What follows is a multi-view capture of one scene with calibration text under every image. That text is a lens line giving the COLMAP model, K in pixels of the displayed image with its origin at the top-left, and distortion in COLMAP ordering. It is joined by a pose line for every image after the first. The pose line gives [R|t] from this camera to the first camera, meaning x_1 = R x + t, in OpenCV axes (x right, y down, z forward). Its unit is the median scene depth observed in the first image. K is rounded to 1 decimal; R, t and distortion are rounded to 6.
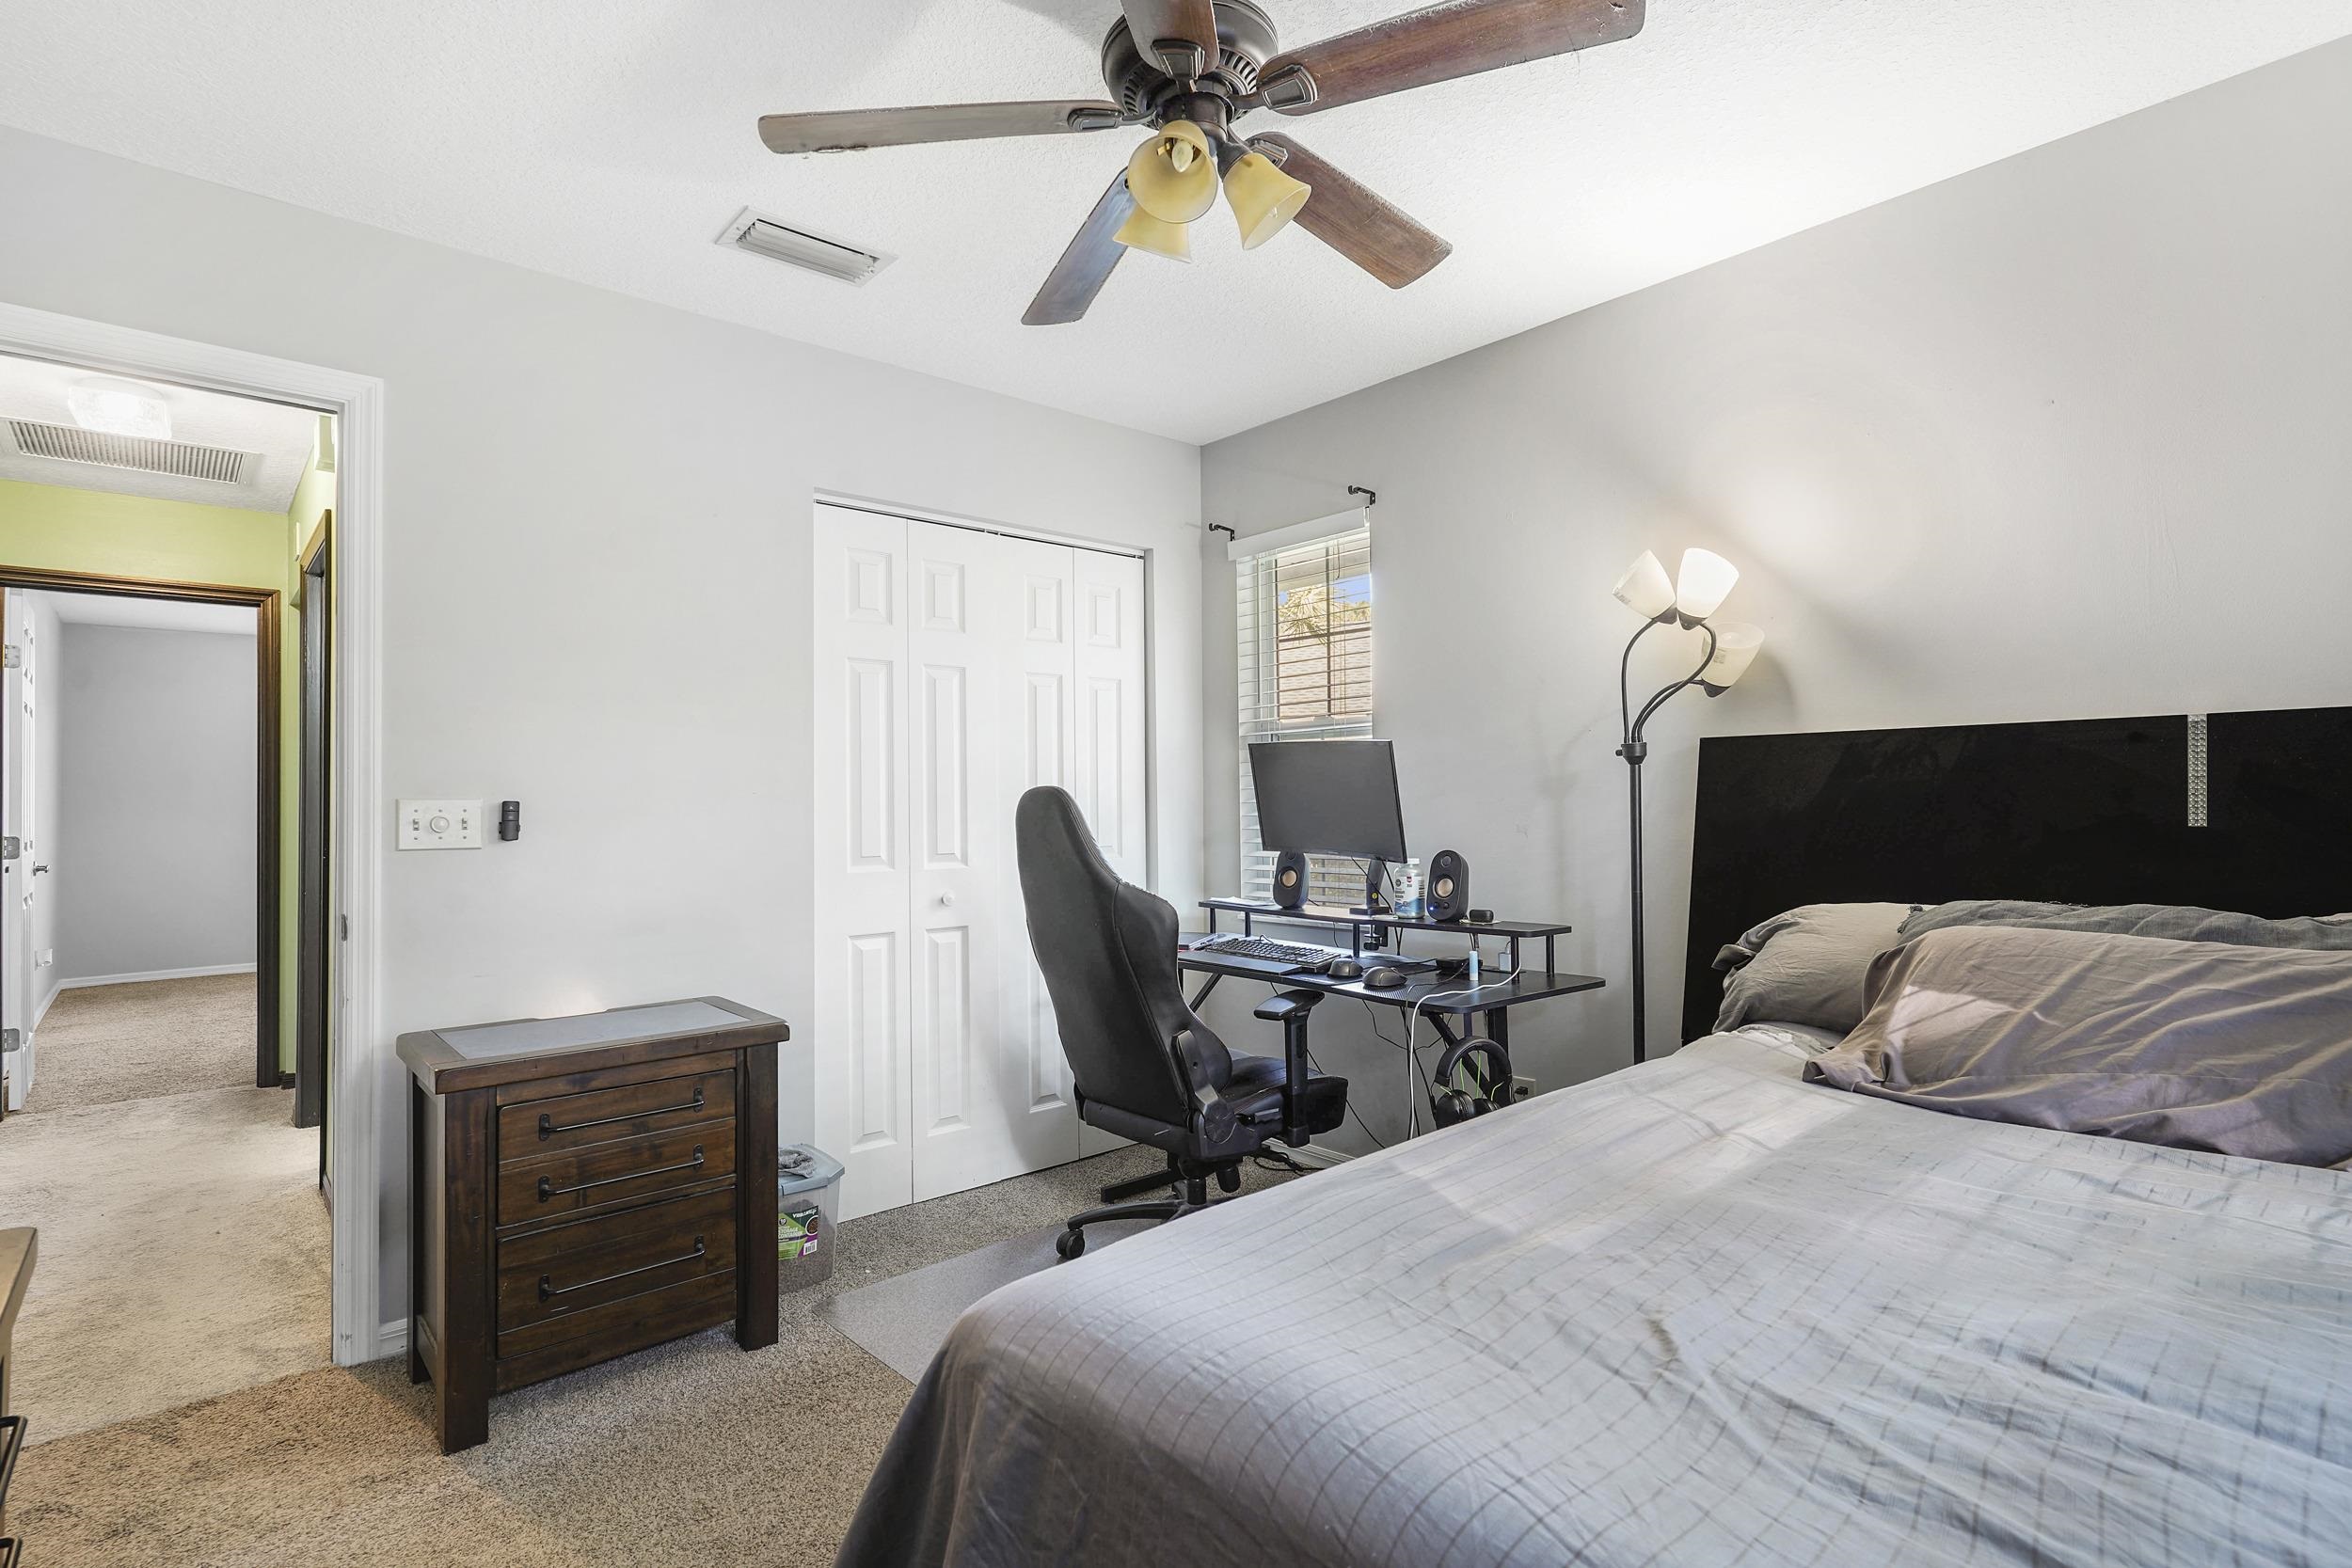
lens RADIAL K [[1141.5, 0, 1176.0], [0, 1141.5, 784.0], [0, 0, 1]] dist [0.000867, 0.000917]
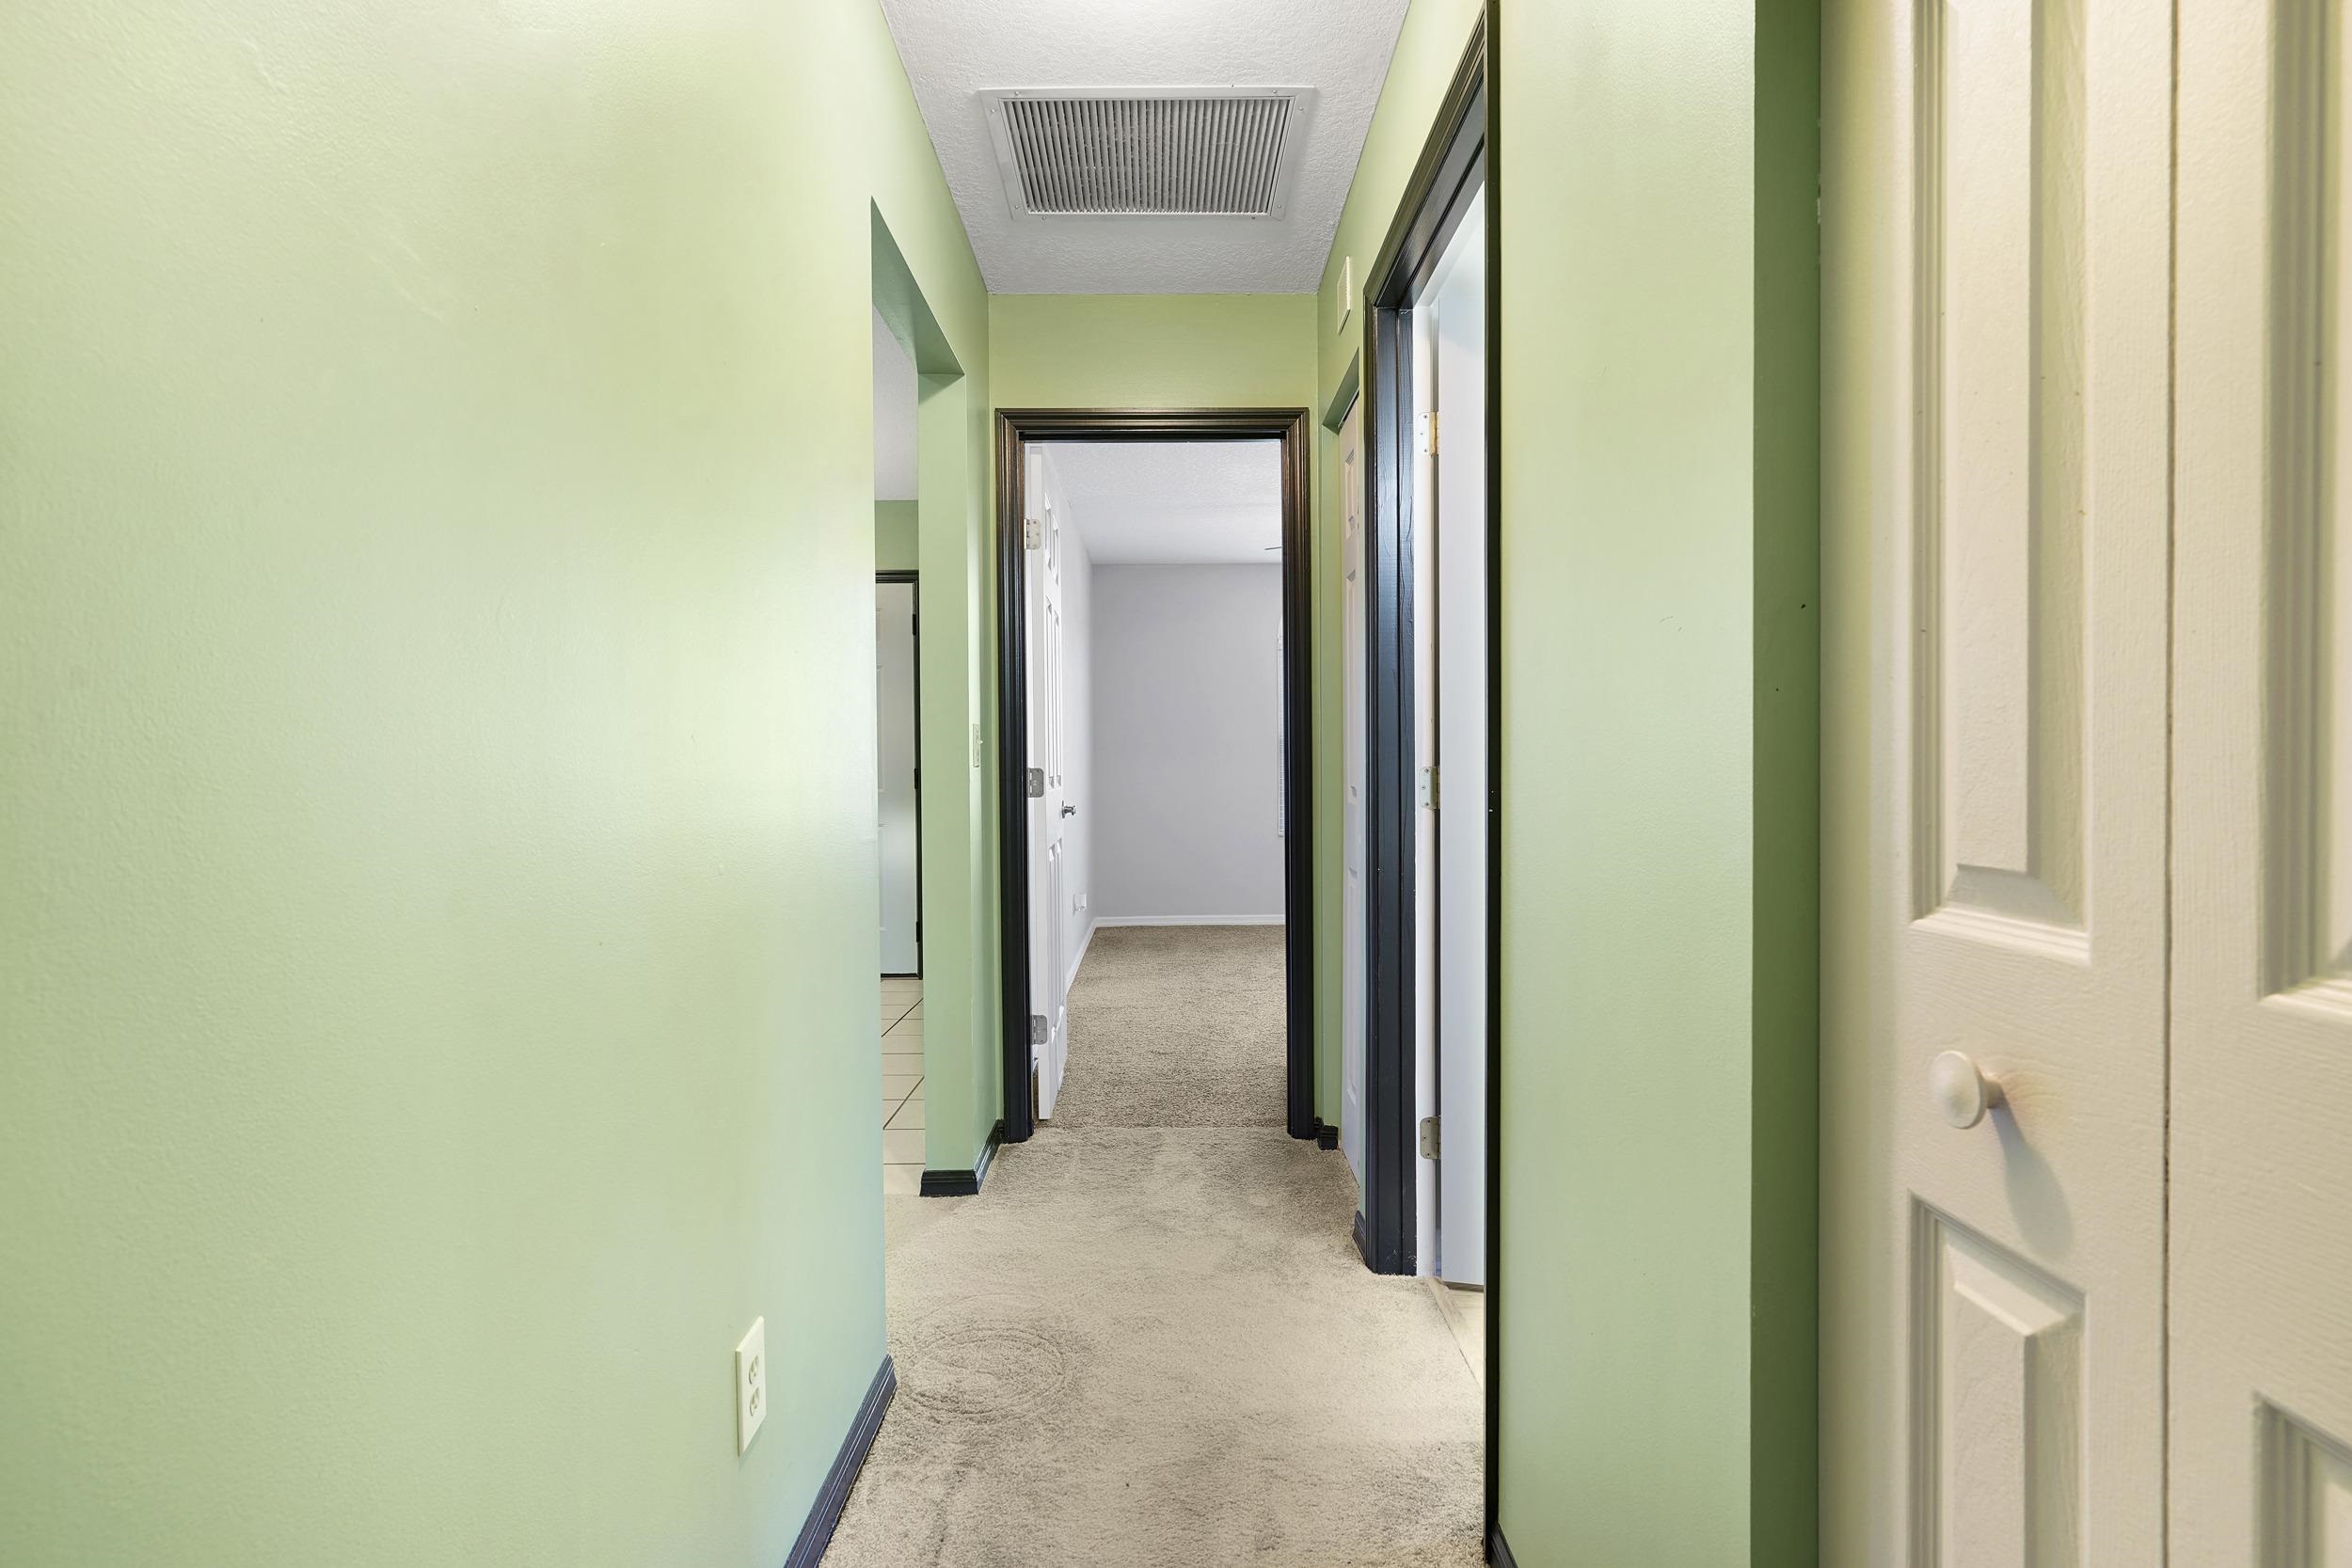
lens RADIAL K [[1141.5, 0, 1176.0], [0, 1141.5, 784.0], [0, 0, 1]] dist [0.000867, 0.000917]
pose [[0.758826, 0.015877, -0.651100, -0.417445], [0.010738, 0.999262, 0.036881, 0.027447], [0.651205, -0.034978, 0.758095, 0.448237]]
